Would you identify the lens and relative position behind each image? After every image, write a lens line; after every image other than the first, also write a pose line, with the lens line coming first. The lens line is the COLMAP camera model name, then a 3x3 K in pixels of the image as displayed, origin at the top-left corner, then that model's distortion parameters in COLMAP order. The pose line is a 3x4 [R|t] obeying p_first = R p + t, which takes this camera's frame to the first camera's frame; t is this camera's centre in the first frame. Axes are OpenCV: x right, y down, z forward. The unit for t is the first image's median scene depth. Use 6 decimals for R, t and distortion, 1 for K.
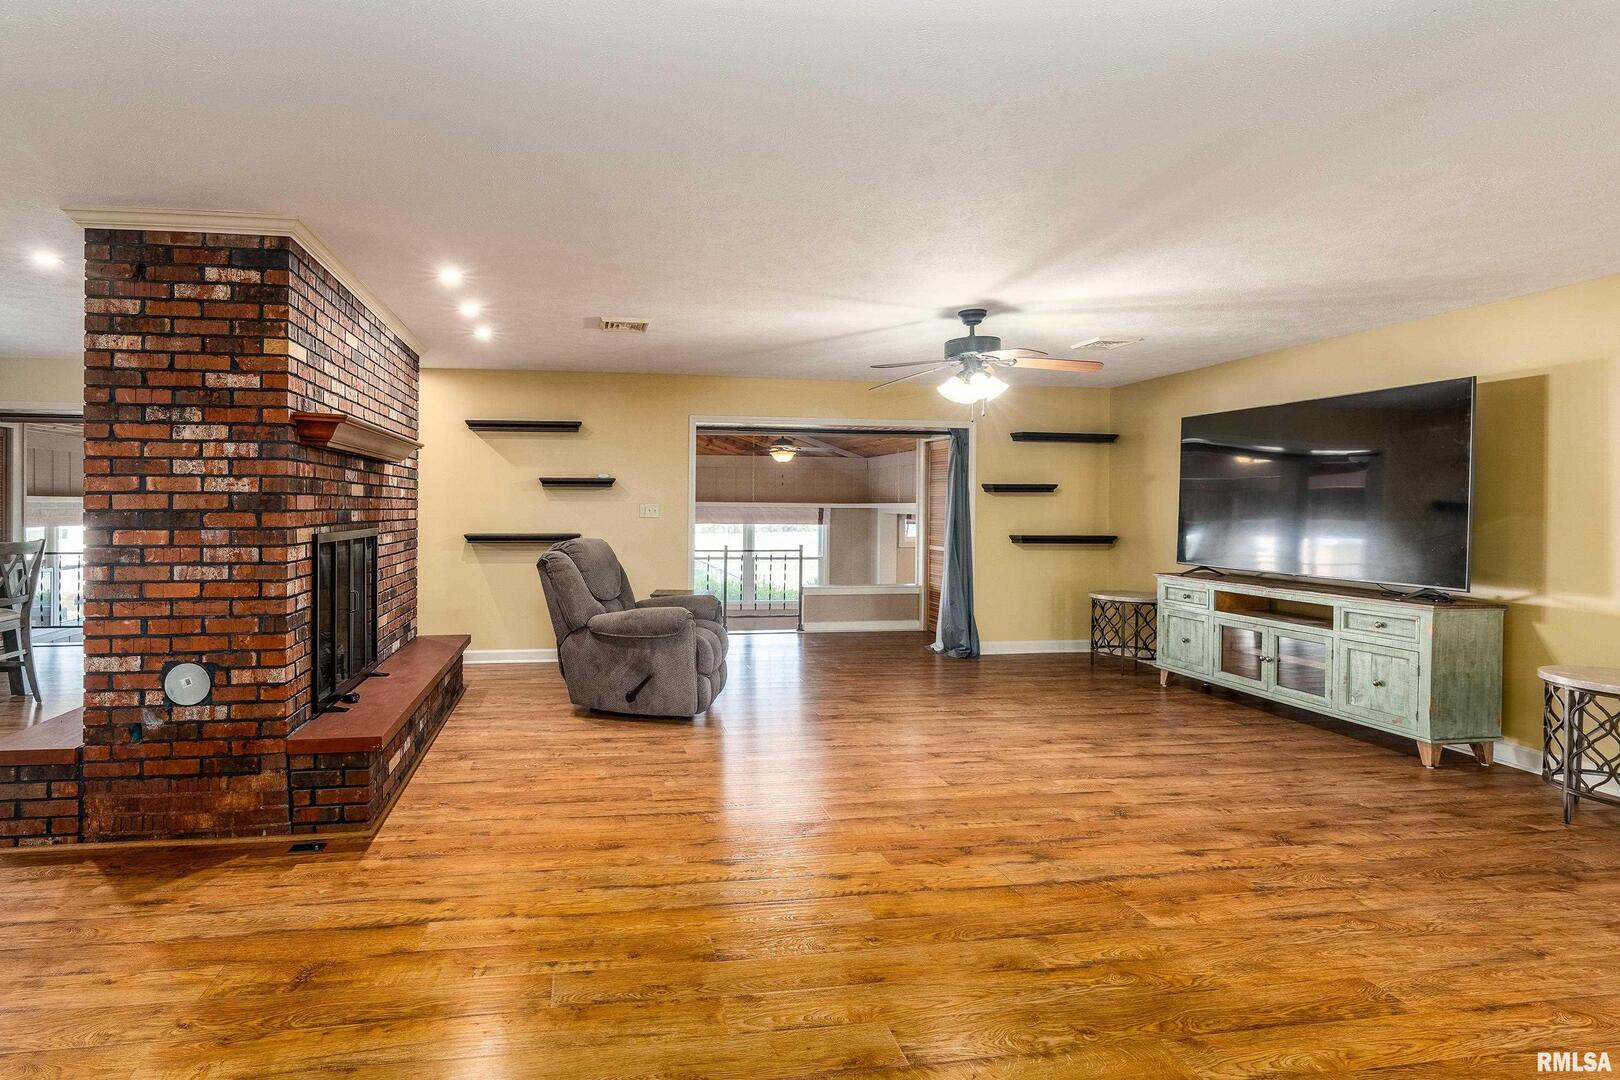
lens RADIAL K [[783.8, 0, 680.8], [0, 783.8, 487.2], [0, 0, 1]] dist [-0.002499, 0.000060]
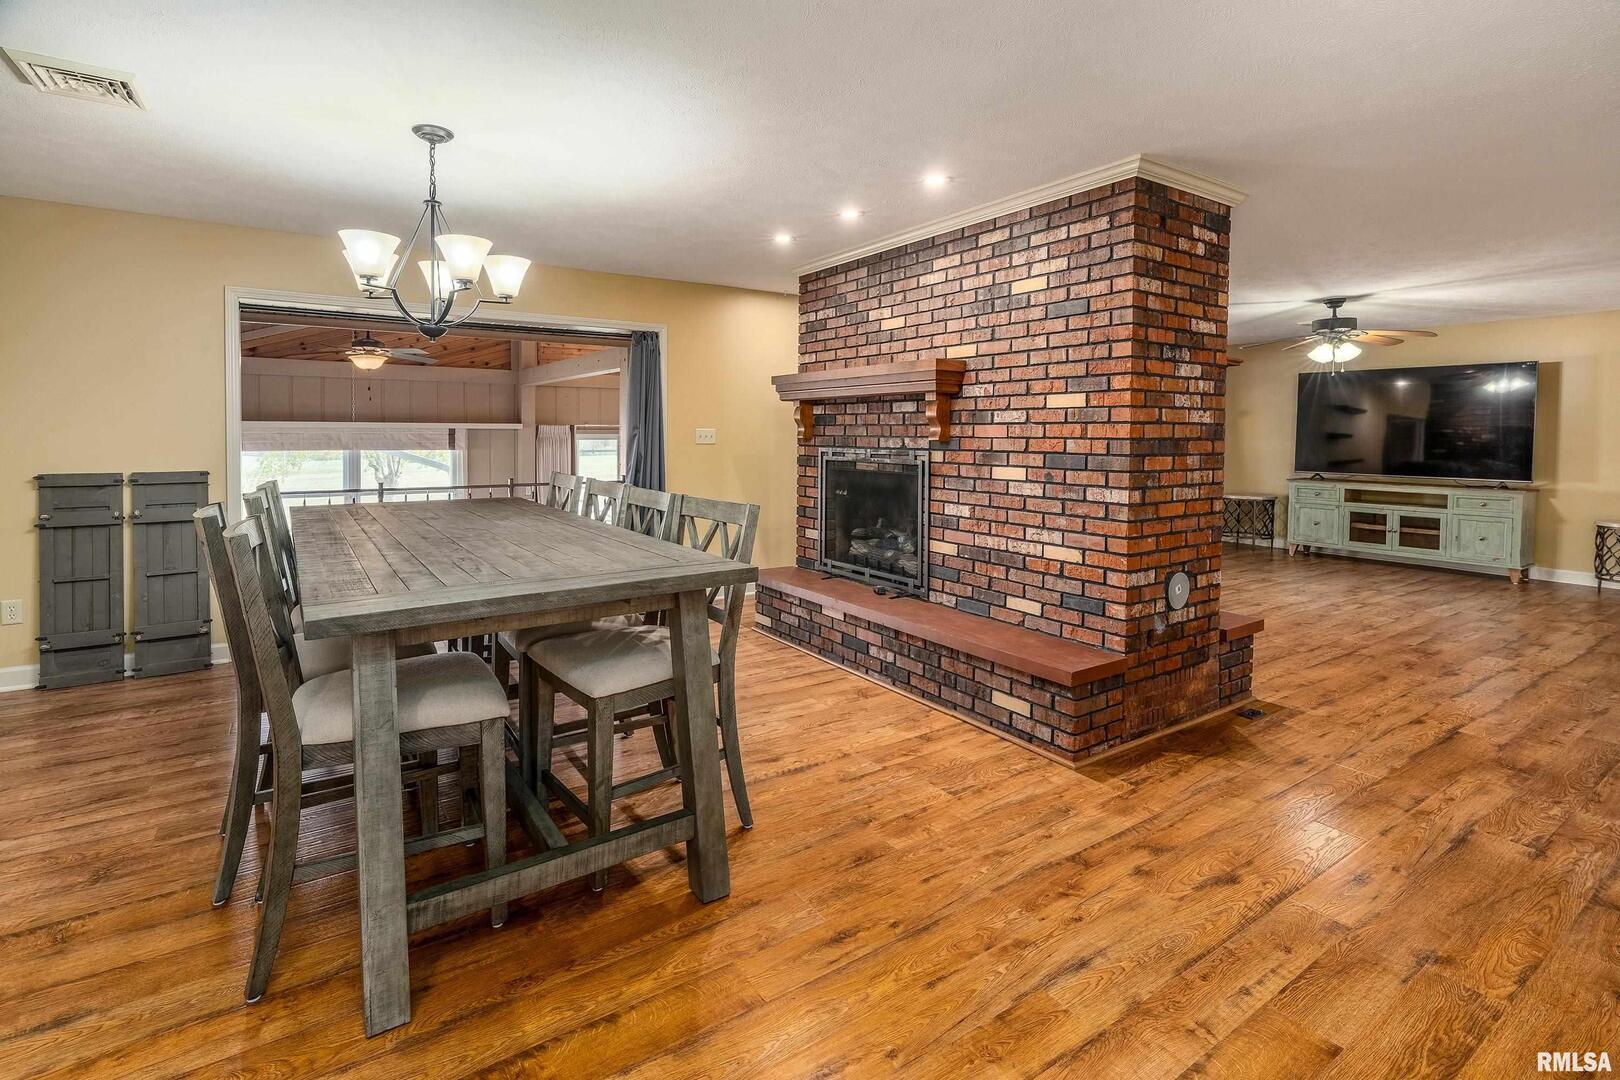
lens RADIAL K [[769.7, 0, 825.5], [0, 769.7, 434.4], [0, 0, 1]] dist [-0.012040, 0.004415]
pose [[0.887195, 0.001471, 0.461393, -1.599856], [-0.014466, 0.999592, 0.024629, 0.003199], [-0.461168, -0.028525, 0.886854, 0.249409]]
